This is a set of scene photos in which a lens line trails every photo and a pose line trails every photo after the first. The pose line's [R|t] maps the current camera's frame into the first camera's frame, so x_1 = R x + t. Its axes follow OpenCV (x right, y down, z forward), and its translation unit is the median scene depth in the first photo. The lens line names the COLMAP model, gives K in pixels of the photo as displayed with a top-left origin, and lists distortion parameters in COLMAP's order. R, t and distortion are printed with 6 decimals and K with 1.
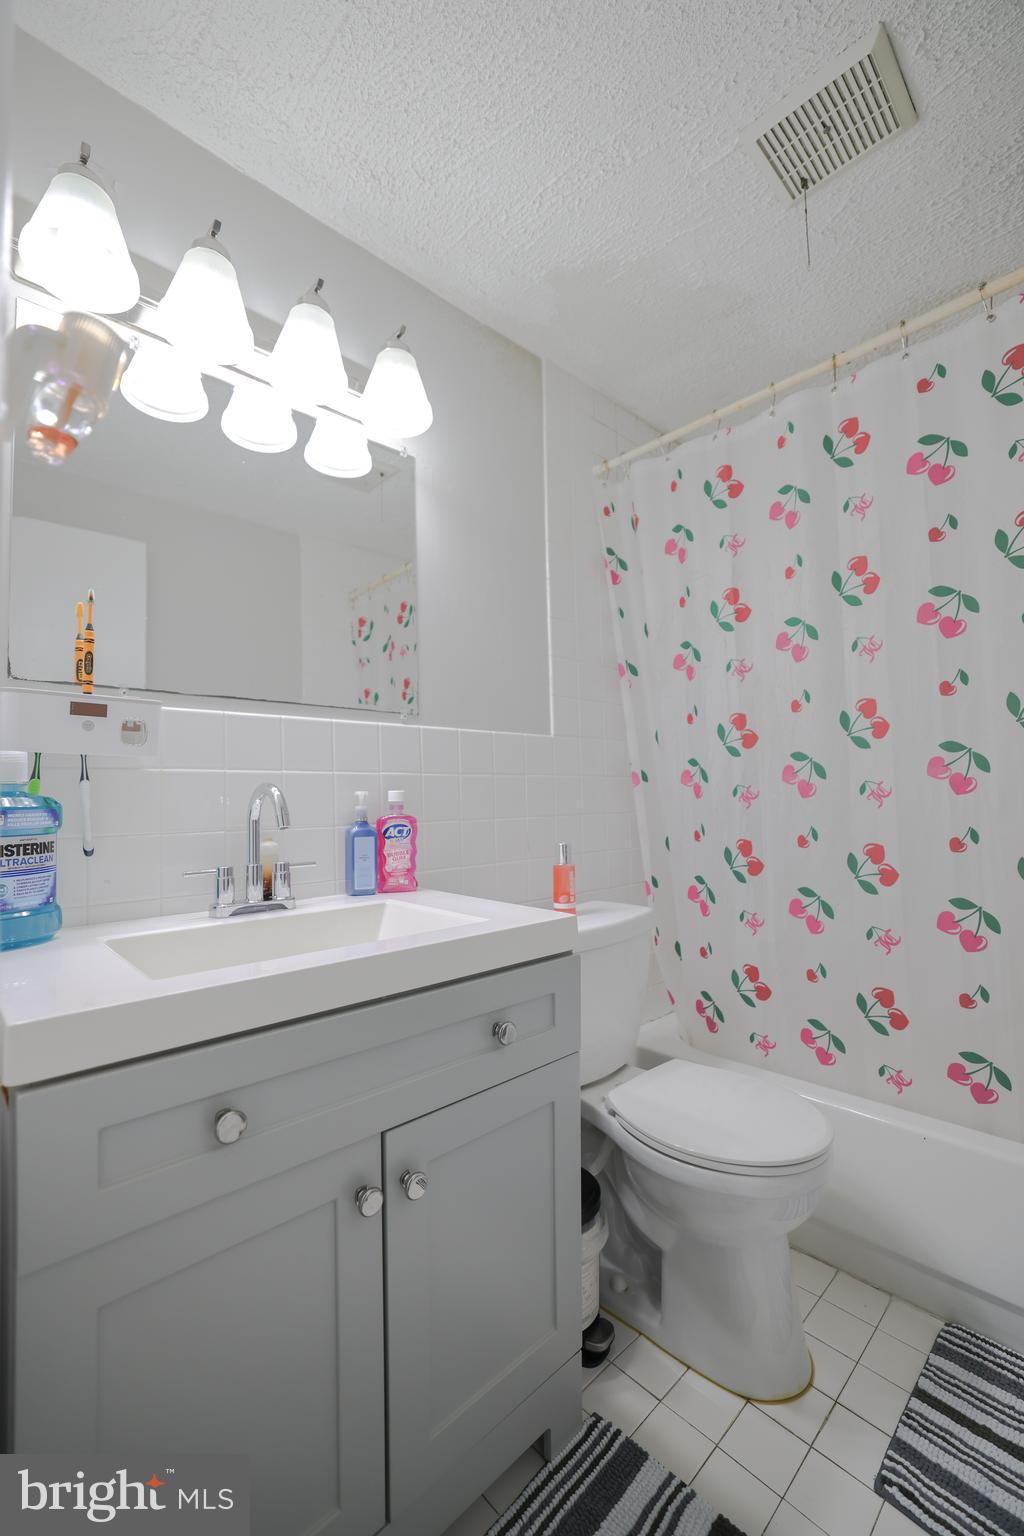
lens RADIAL K [[652.7, 0, 514.7], [0, 652.7, 771.9], [0, 0, 1]] dist [-0.037562, 0.010949]
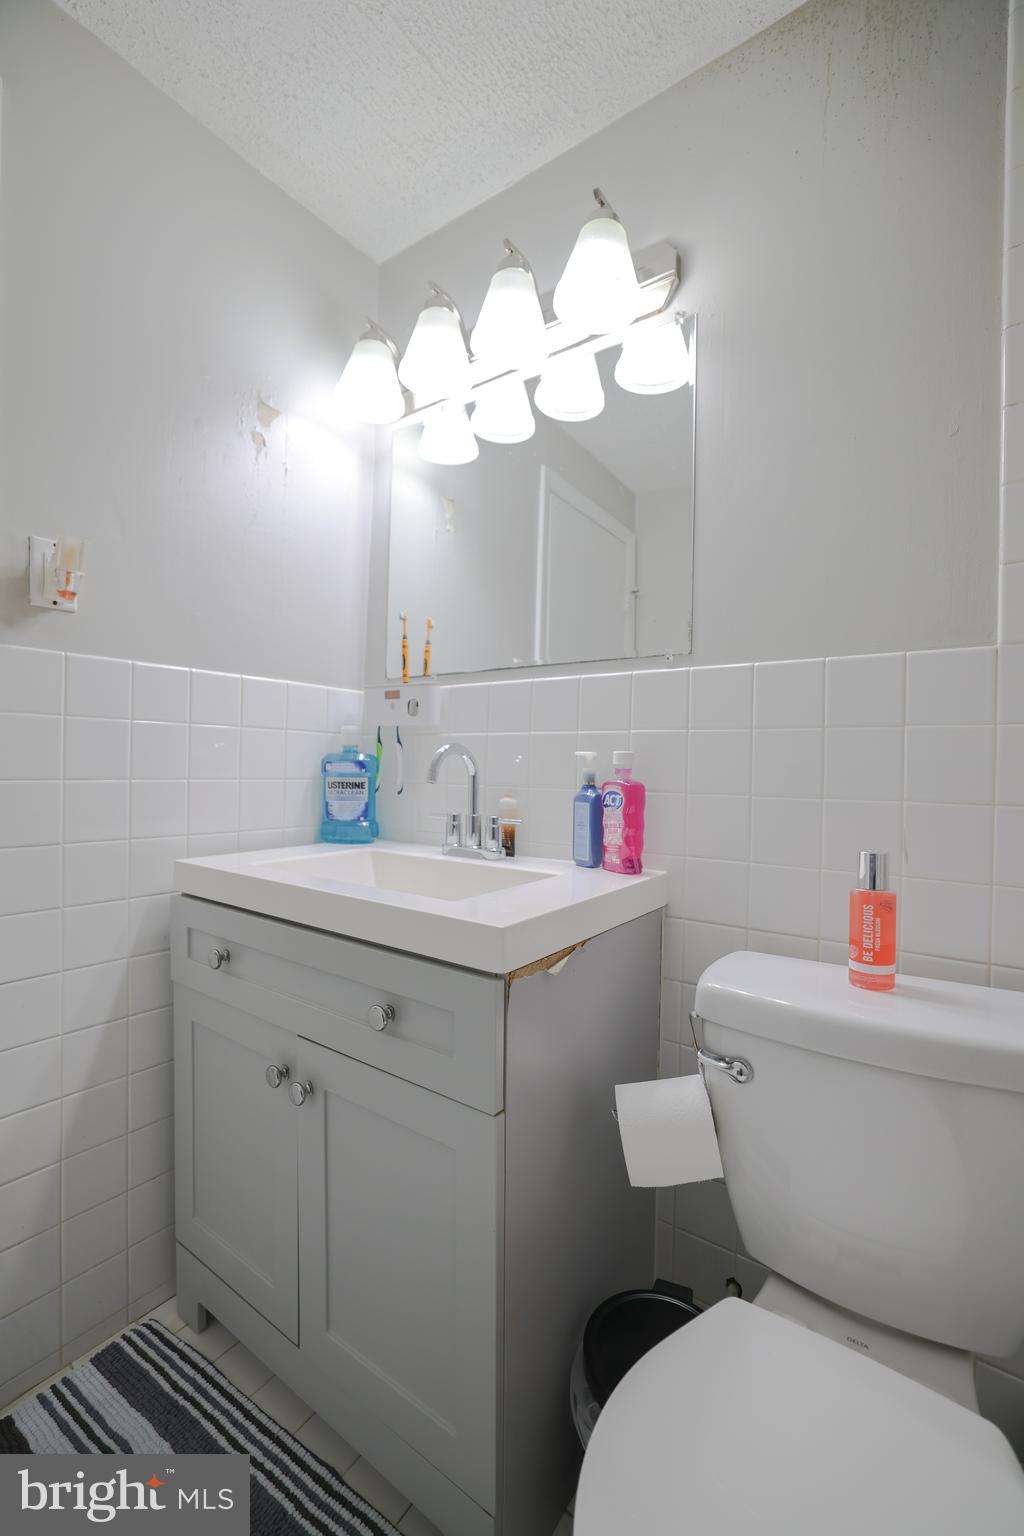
lens RADIAL K [[671.1, 0, 512.0], [0, 671.1, 768.0], [0, 0, 1]] dist [-0.041659, 0.014173]
pose [[0.182390, 0.022485, -0.982969, 0.634102], [0.019161, 0.999467, 0.026418, 0.024392], [0.983040, -0.023652, 0.181862, 0.699211]]
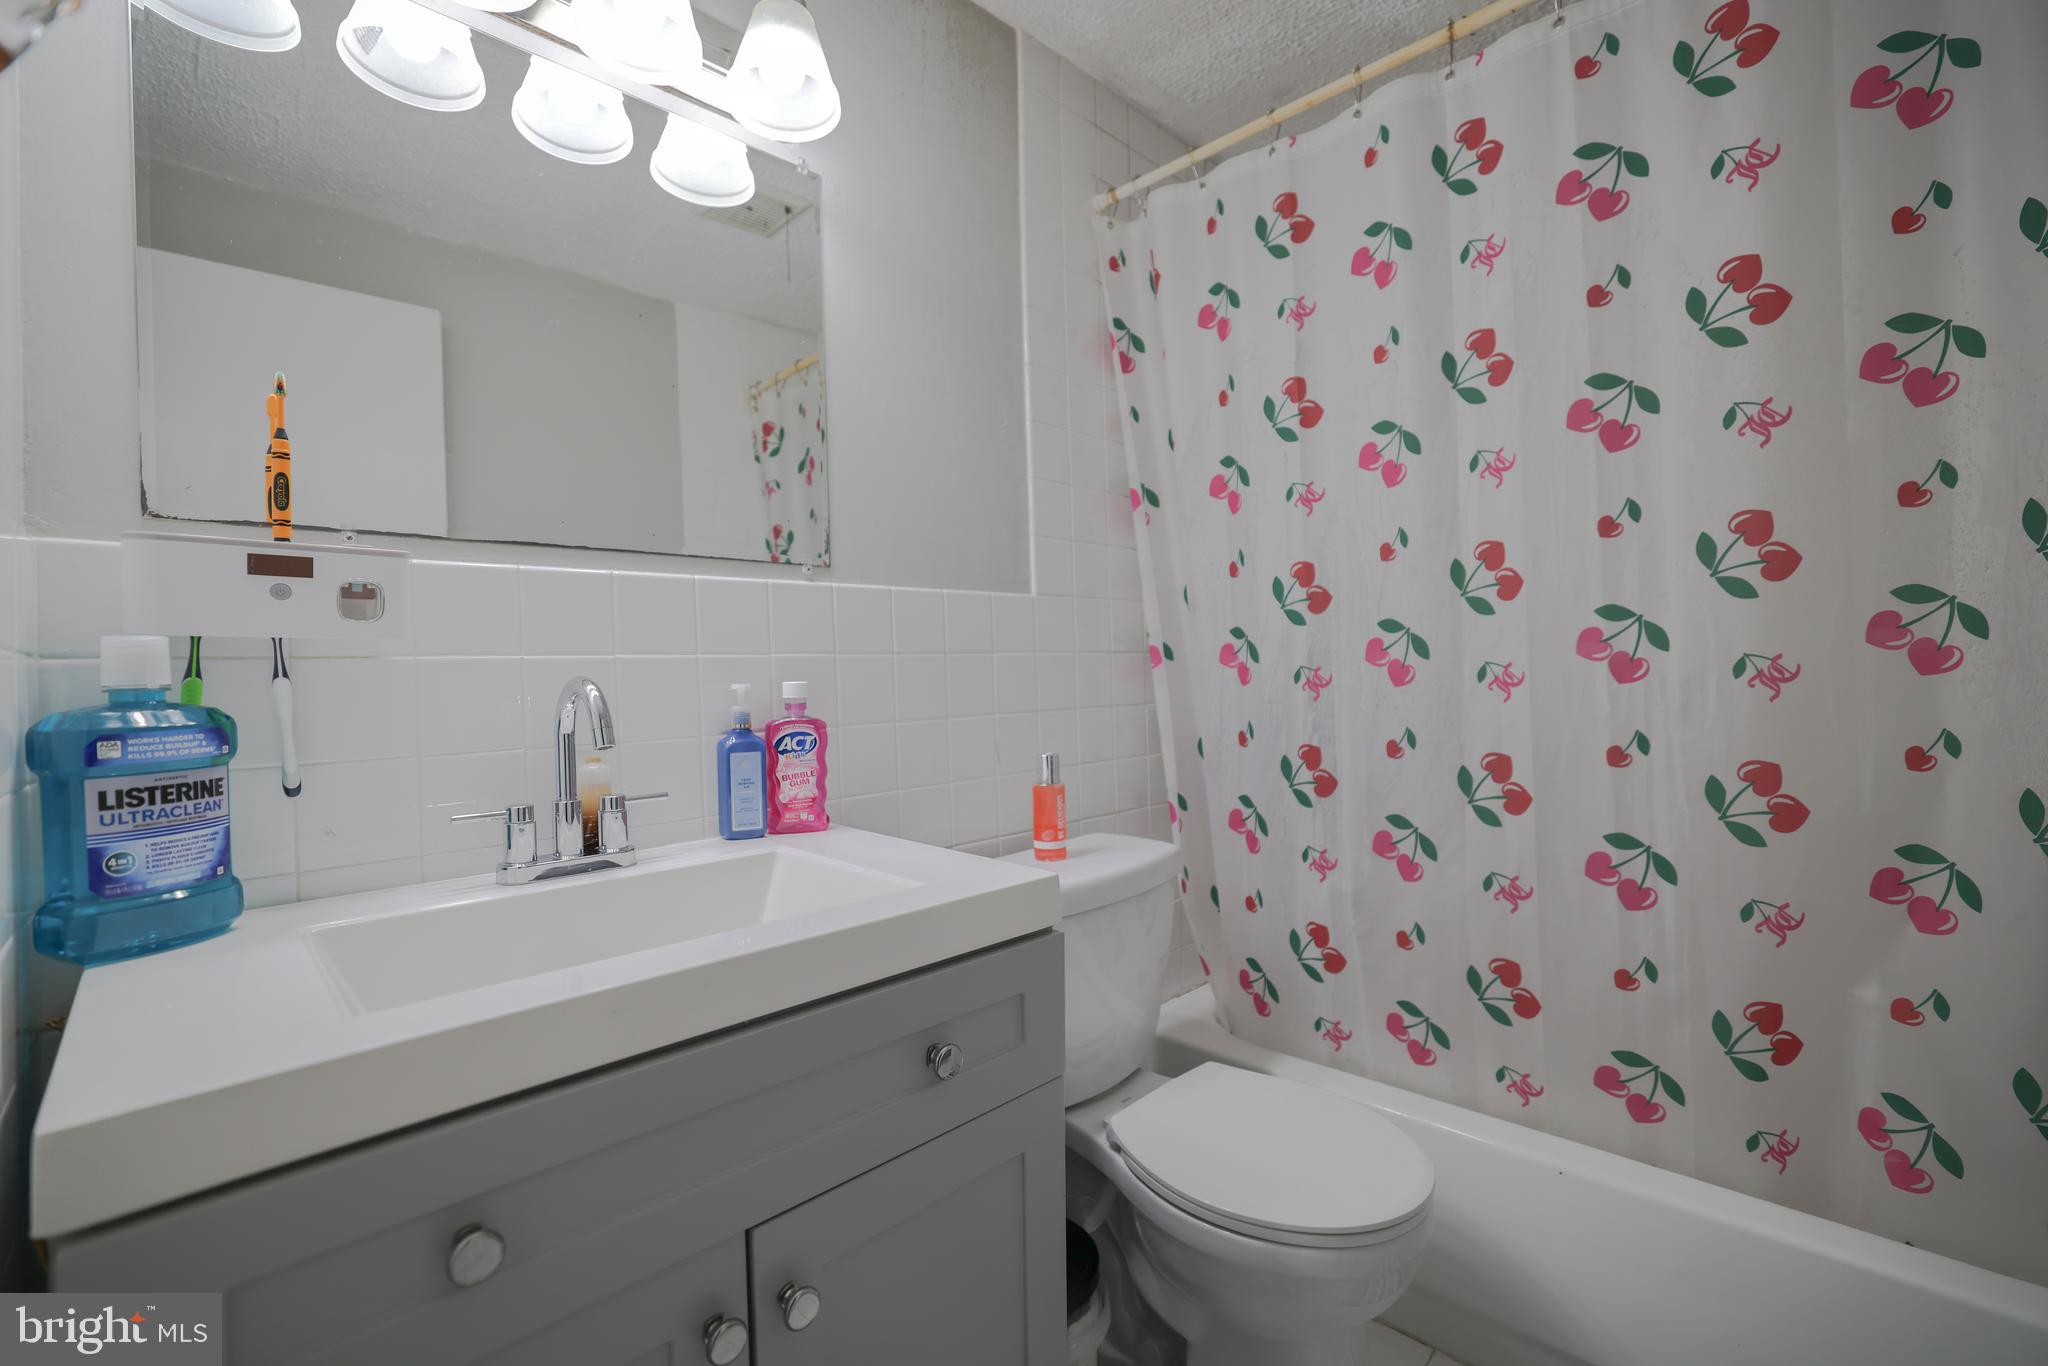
lens RADIAL K [[876.7, 0, 1027.2], [0, 876.7, 677.9], [0, 0, 1]] dist [-0.045369, 0.016683]
pose [[0.999593, -0.006610, 0.027752, 0.031695], [0.005245, 0.998786, 0.048985, -0.017549], [-0.028042, -0.048819, 0.998414, 0.098353]]
